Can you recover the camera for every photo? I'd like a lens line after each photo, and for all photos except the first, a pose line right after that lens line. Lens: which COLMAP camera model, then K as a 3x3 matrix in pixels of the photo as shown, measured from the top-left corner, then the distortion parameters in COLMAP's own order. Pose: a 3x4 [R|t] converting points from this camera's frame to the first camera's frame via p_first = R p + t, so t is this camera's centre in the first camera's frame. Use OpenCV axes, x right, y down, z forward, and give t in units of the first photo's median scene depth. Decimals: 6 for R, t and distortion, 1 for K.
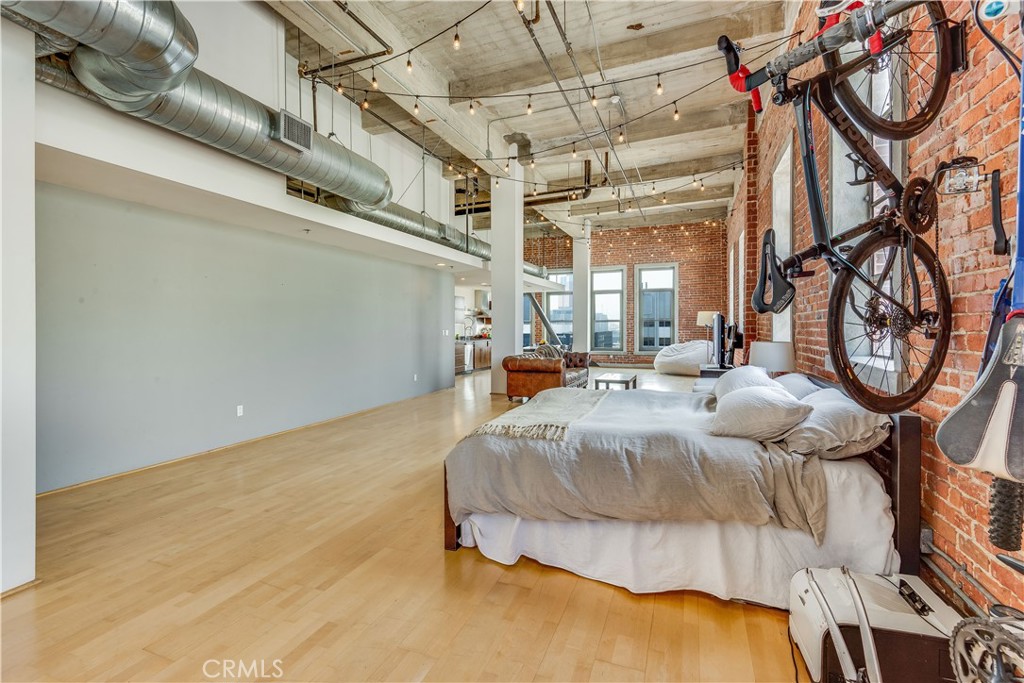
lens RADIAL K [[483.8, 0, 495.3], [0, 483.8, 329.6], [0, 0, 1]] dist [0.038046, -0.021079]
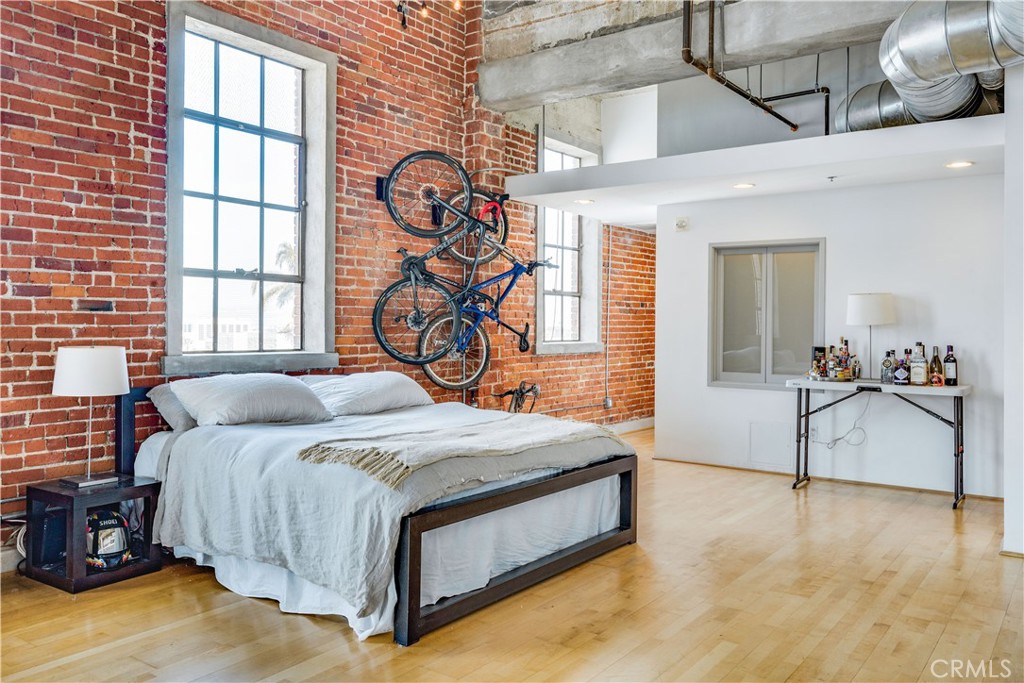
lens RADIAL K [[805.4, 0, 487.6], [0, 805.4, 327.4], [0, 0, 1]] dist [0.011846, -0.007281]
pose [[-0.965667, -0.006147, 0.259712, -0.048298], [-0.003559, 0.999939, 0.010434, -0.003121], [-0.259760, 0.009152, -0.965630, 0.550287]]
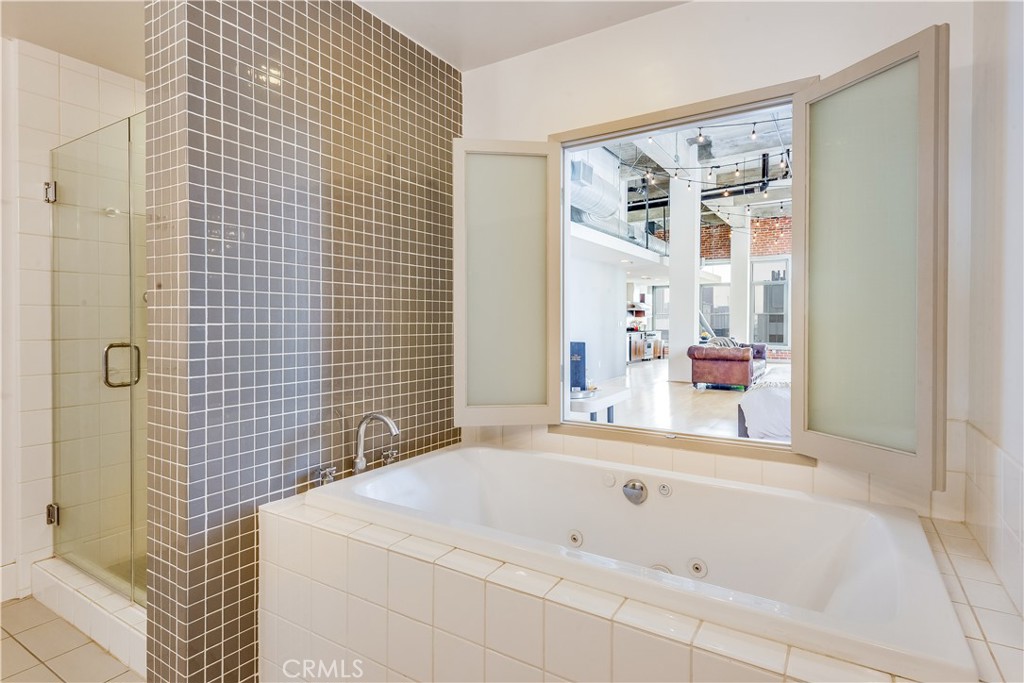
lens RADIAL K [[538.6, 0, 504.0], [0, 538.6, 322.9], [0, 0, 1]] dist [0.068014, -0.024432]
pose [[0.985102, 0.005149, -0.171894, -0.105795], [-0.005740, 0.999979, -0.002942, 0.006625], [0.171875, 0.003884, 0.985111, -0.153256]]
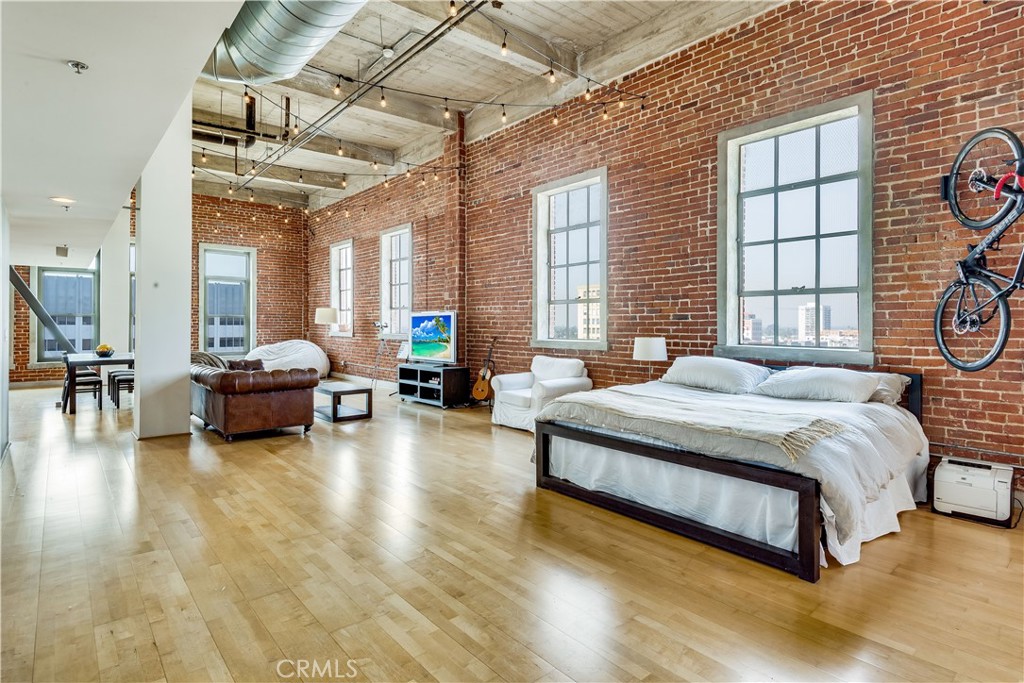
lens RADIAL K [[522.9, 0, 498.5], [0, 522.9, 325.1], [0, 0, 1]] dist [0.027766, -0.023236]
pose [[0.469628, 0.003398, 0.882858, -0.240896], [0.001857, 0.999987, -0.004837, -0.000038], [-0.882863, 0.003911, 0.469615, 0.214299]]
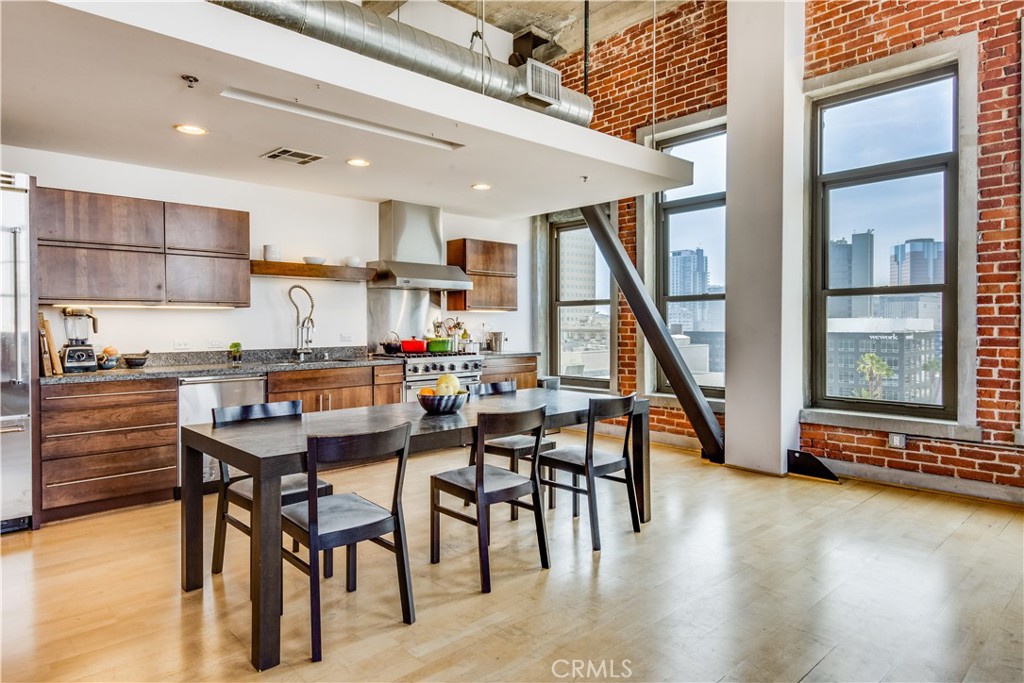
lens RADIAL K [[608.5, 0, 497.6], [0, 608.5, 329.3], [0, 0, 1]] dist [0.044595, -0.027322]
pose [[0.904317, 0.001310, -0.426860, 0.211605], [0.000783, 0.999989, 0.004726, 0.000210], [0.426861, -0.004608, 0.904305, 0.712856]]
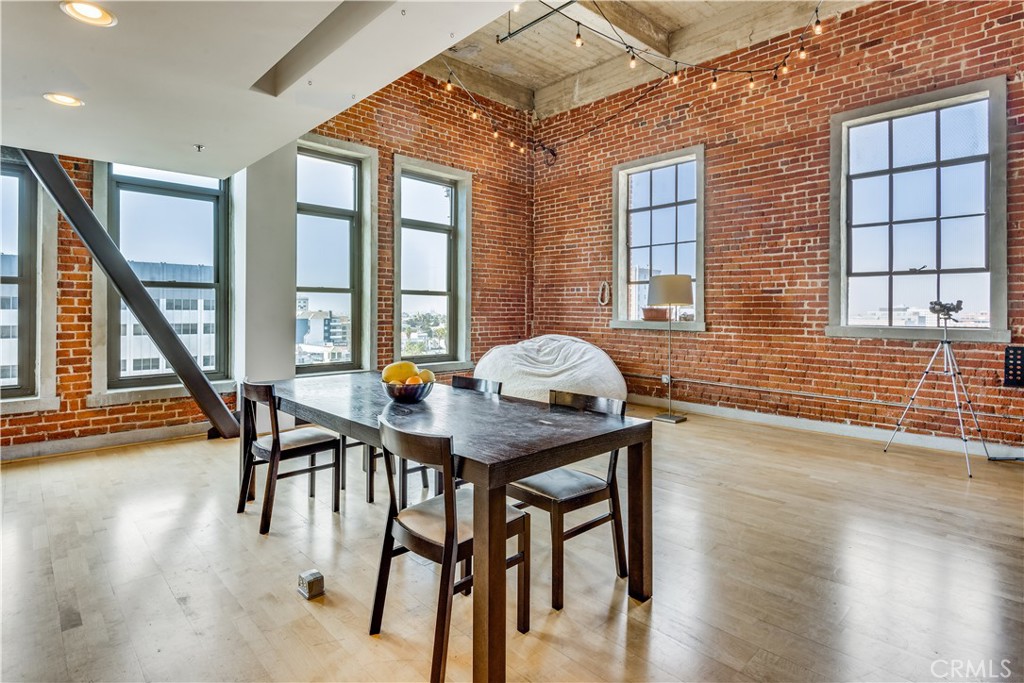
lens RADIAL K [[513.1, 0, 495.2], [0, 513.1, 311.0], [0, 0, 1]] dist [0.021423, -0.019467]
pose [[0.422033, 0.005141, 0.906566, -0.073550], [-0.001244, 0.999986, -0.005092, -0.000026], [-0.906579, 0.001021, 0.422034, 0.804424]]
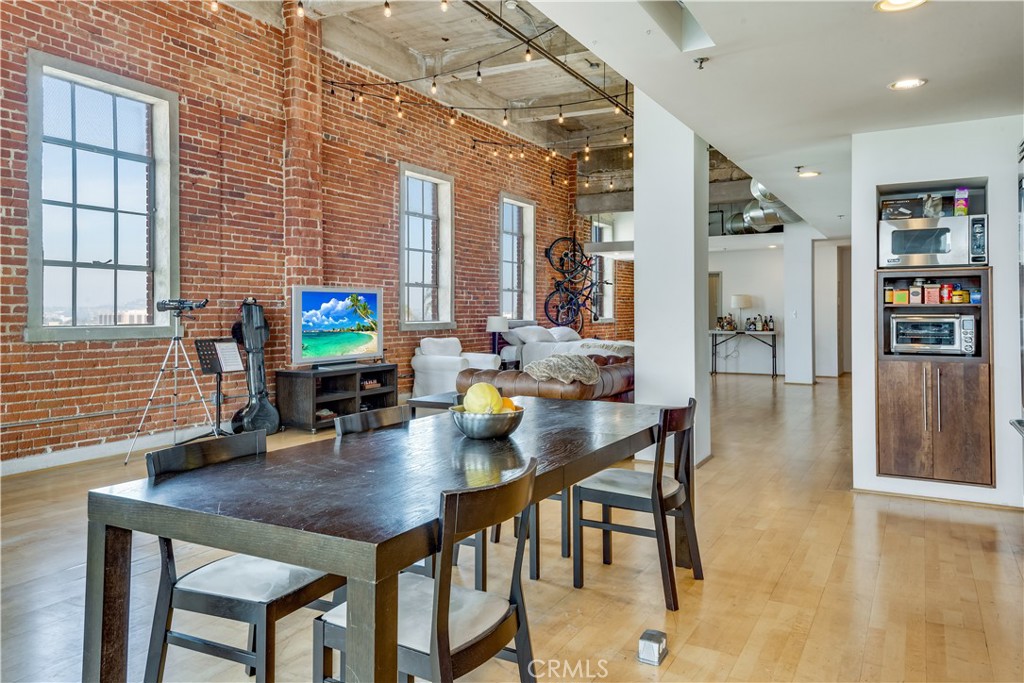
lens RADIAL K [[729.4, 0, 495.3], [0, 729.4, 308.6], [0, 0, 1]] dist [0.055379, -0.004234]
pose [[-0.990822, 0.004530, 0.135098, 0.061737], [0.004595, 0.999989, 0.000171, -0.001095], [-0.135096, 0.000790, -0.990832, 1.112752]]
